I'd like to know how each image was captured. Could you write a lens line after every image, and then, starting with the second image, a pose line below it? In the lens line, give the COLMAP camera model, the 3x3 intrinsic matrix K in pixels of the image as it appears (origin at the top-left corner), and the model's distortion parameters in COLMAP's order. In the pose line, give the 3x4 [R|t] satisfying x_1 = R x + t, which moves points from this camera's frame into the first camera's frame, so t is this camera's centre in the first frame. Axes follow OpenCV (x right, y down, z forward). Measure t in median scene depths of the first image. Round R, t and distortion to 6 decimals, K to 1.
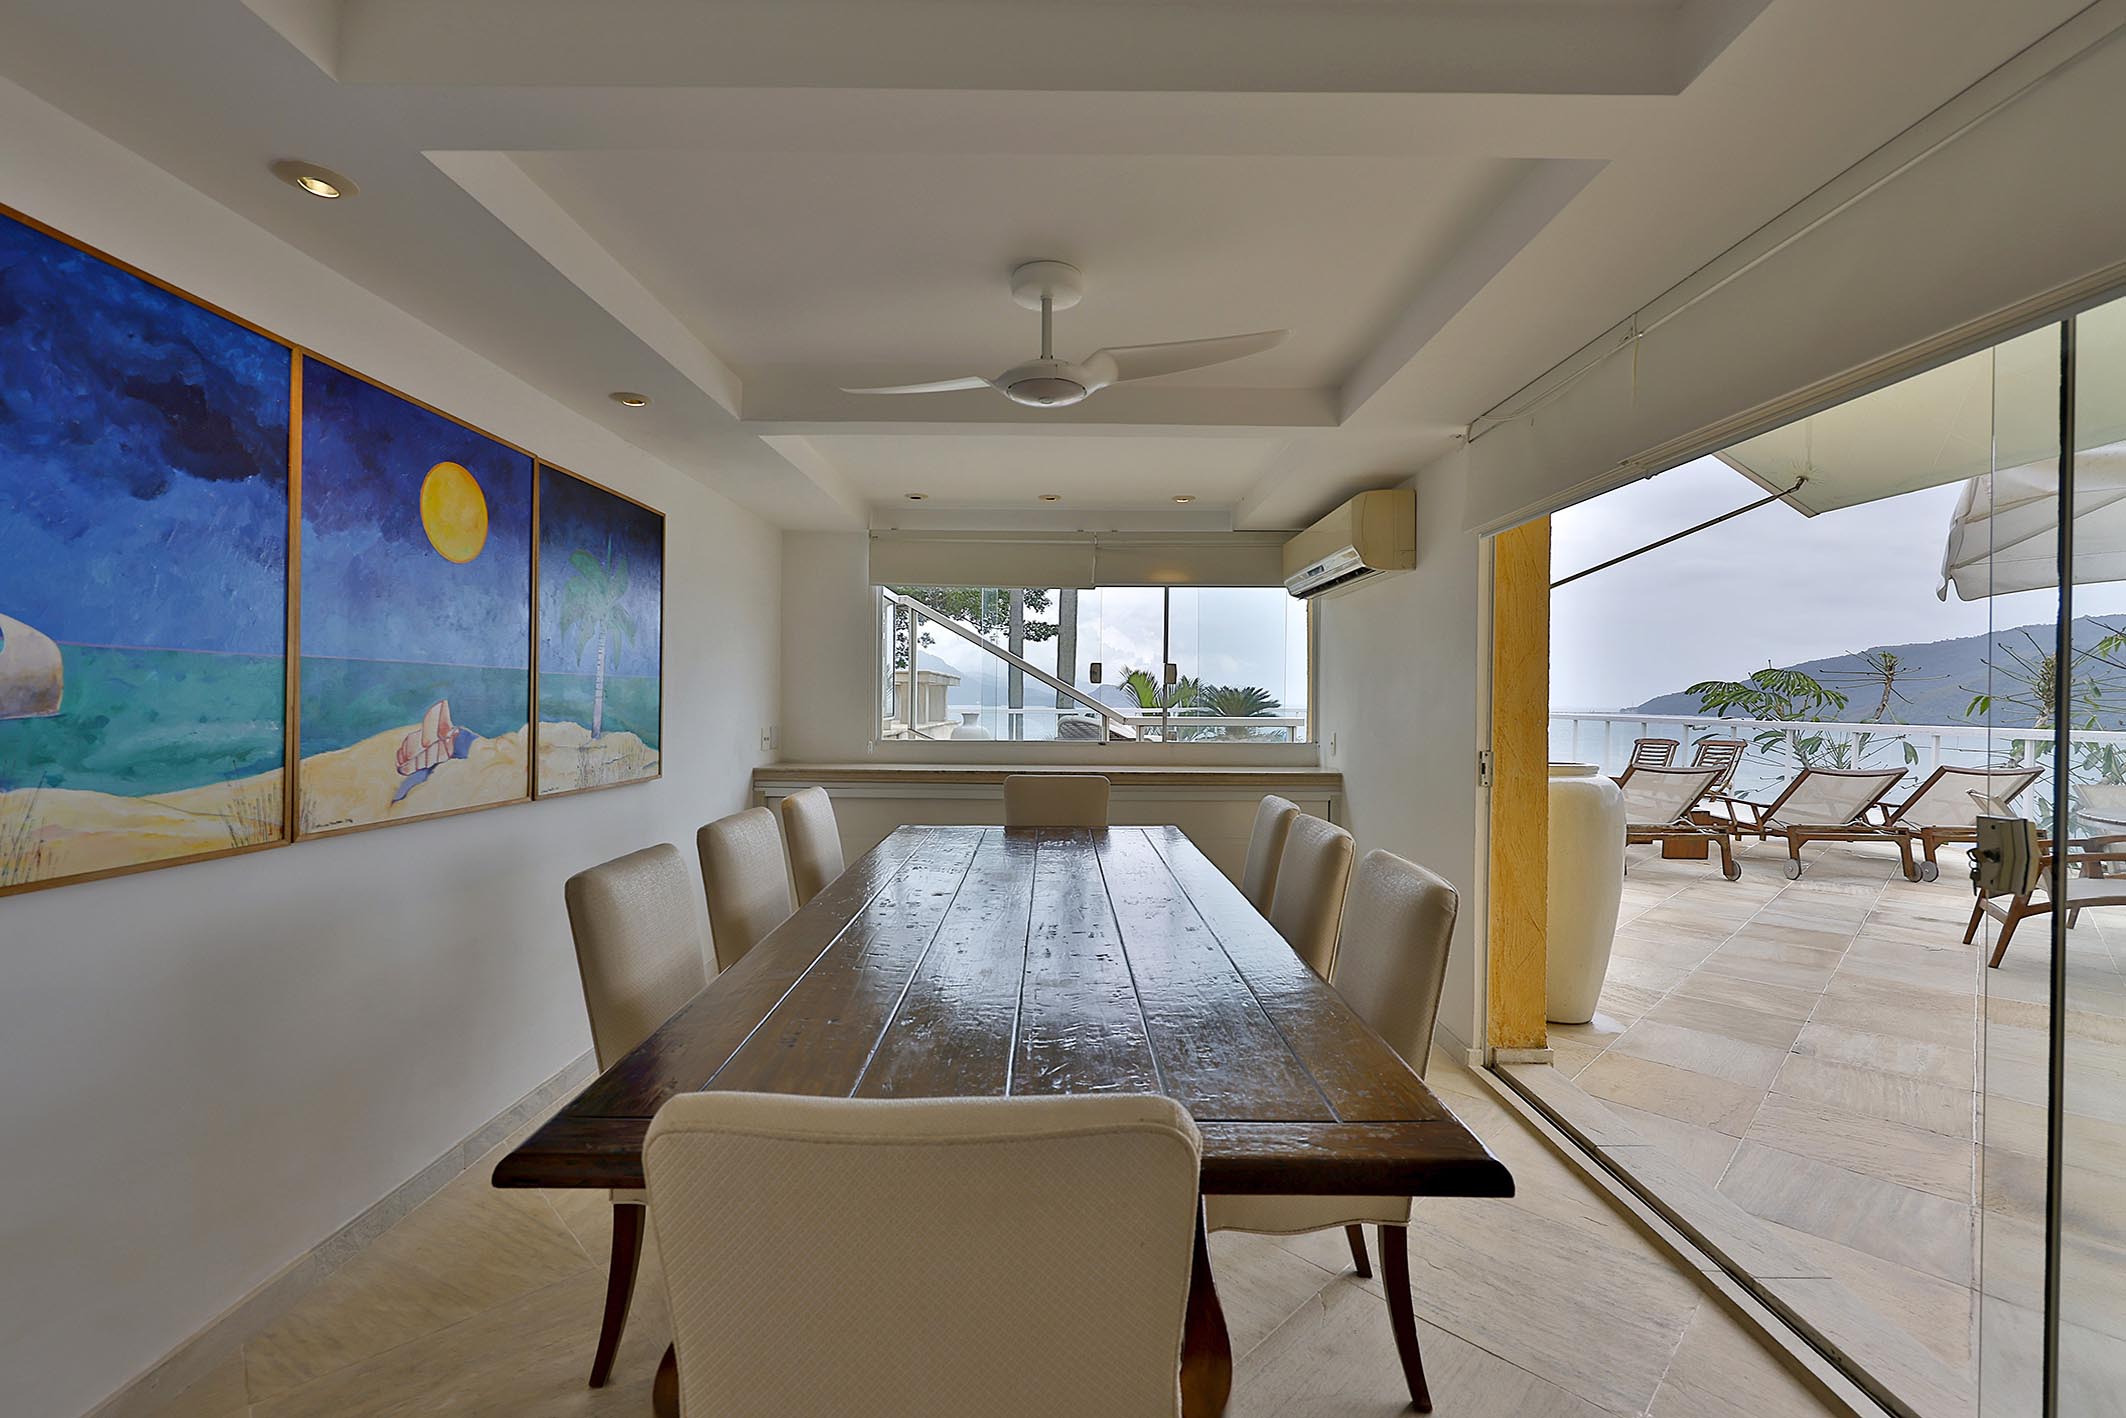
lens RADIAL K [[908.9, 0, 1054.4], [0, 908.9, 704.6], [0, 0, 1]] dist [-0.002033, -0.000194]
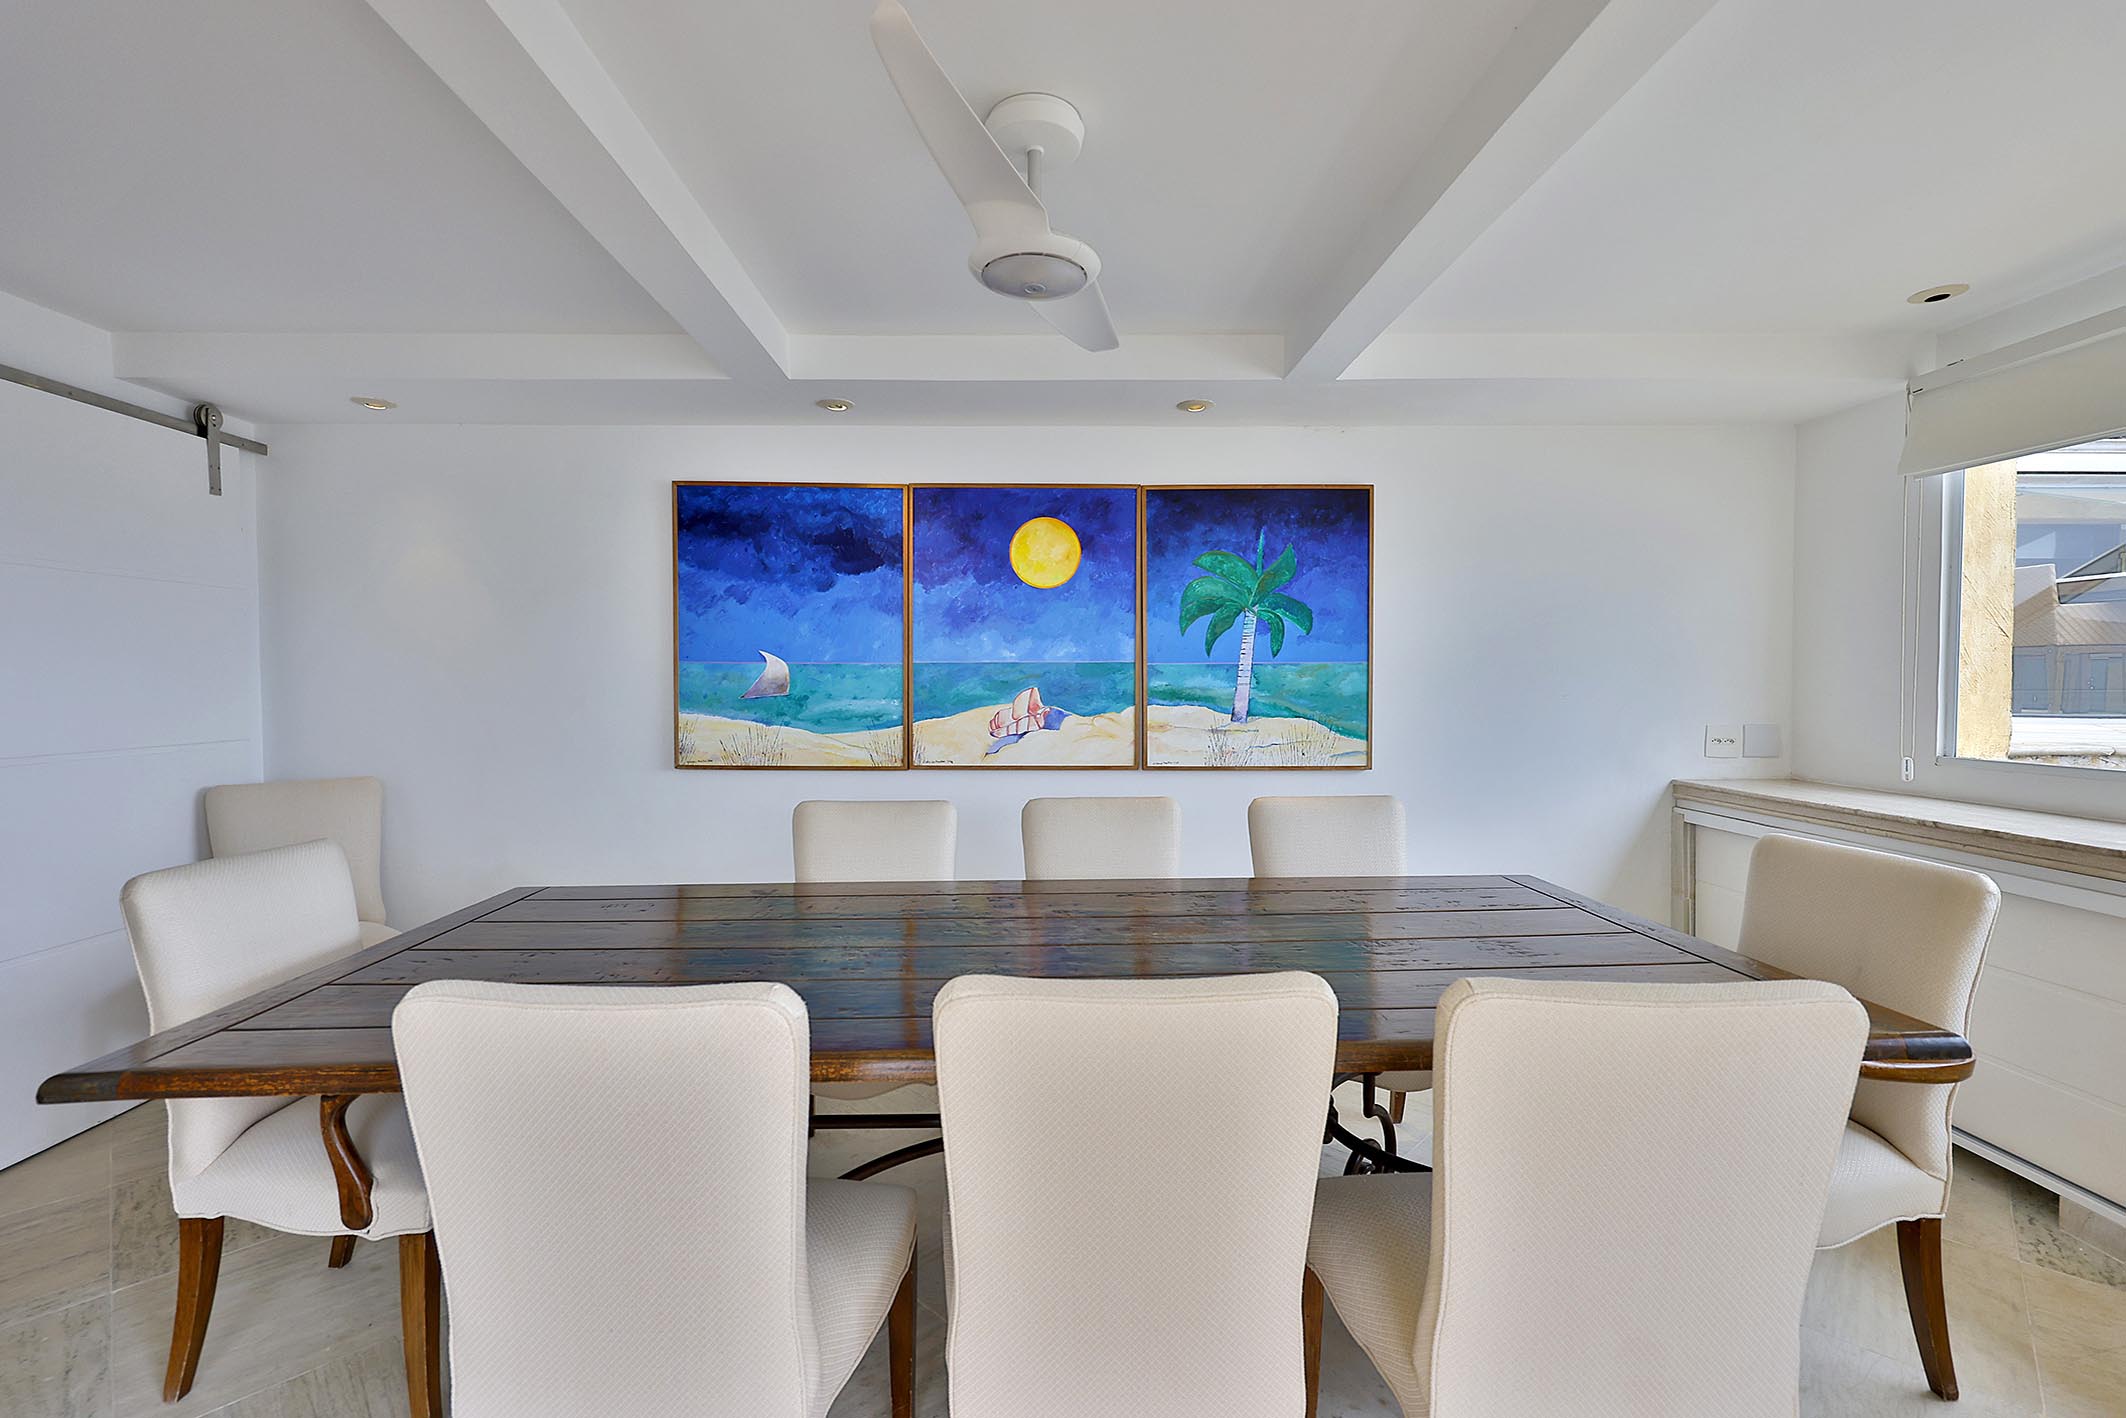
lens RADIAL K [[908.9, 0, 1054.4], [0, 908.9, 704.6], [0, 0, 1]] dist [-0.002033, -0.000194]
pose [[0.033690, 0.020172, -0.999229, 0.900420], [-0.001288, 0.999796, 0.020140, -0.008086], [0.999432, 0.000609, 0.033709, 1.186342]]
